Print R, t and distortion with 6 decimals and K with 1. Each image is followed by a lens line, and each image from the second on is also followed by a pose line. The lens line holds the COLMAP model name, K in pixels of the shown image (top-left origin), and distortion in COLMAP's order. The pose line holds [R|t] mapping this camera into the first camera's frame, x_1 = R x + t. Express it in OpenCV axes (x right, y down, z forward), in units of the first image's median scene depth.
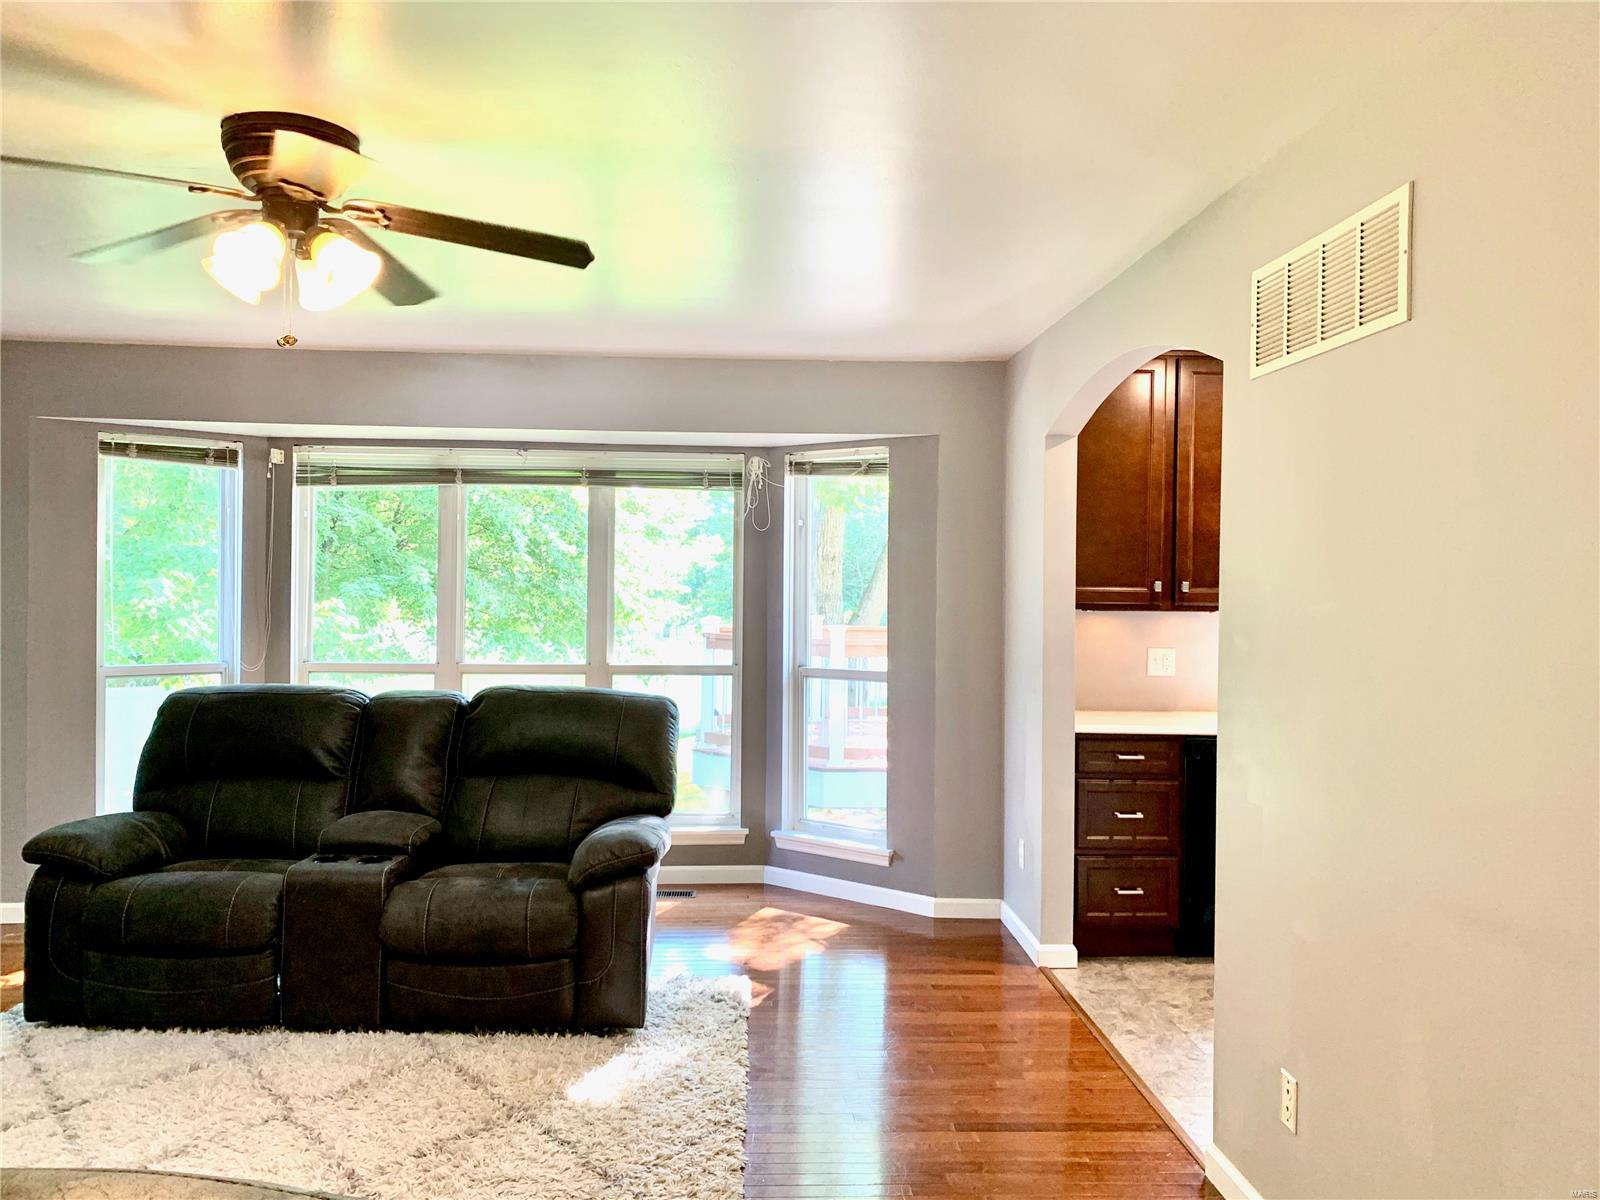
lens RADIAL K [[1215.0, 0, 768.9], [0, 1215.0, 601.9], [0, 0, 1]] dist [0.036412, -0.041246]
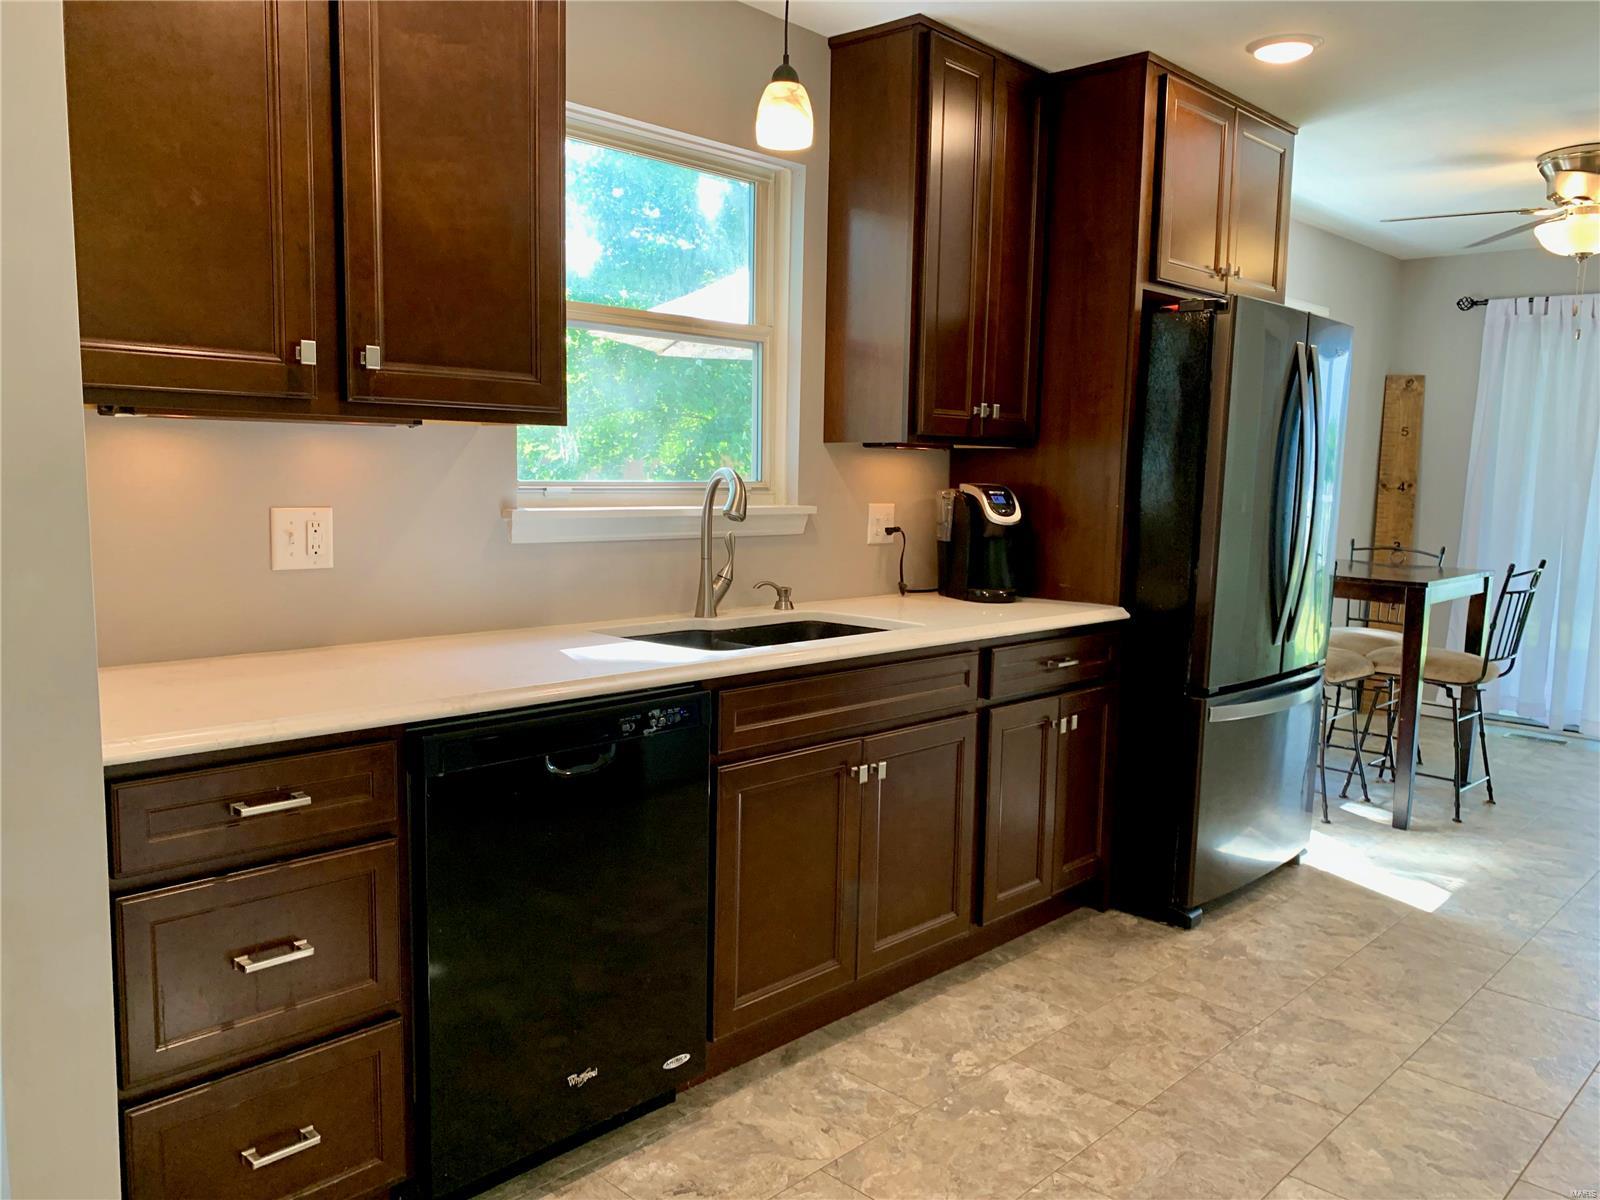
lens RADIAL K [[1215.0, 0, 768.9], [0, 1215.0, 601.9], [0, 0, 1]] dist [0.036412, -0.041246]
pose [[0.731782, -0.075257, 0.677371, 0.141019], [-0.002593, 0.993570, 0.113189, 0.021596], [-0.681533, -0.084586, 0.726882, 0.555481]]
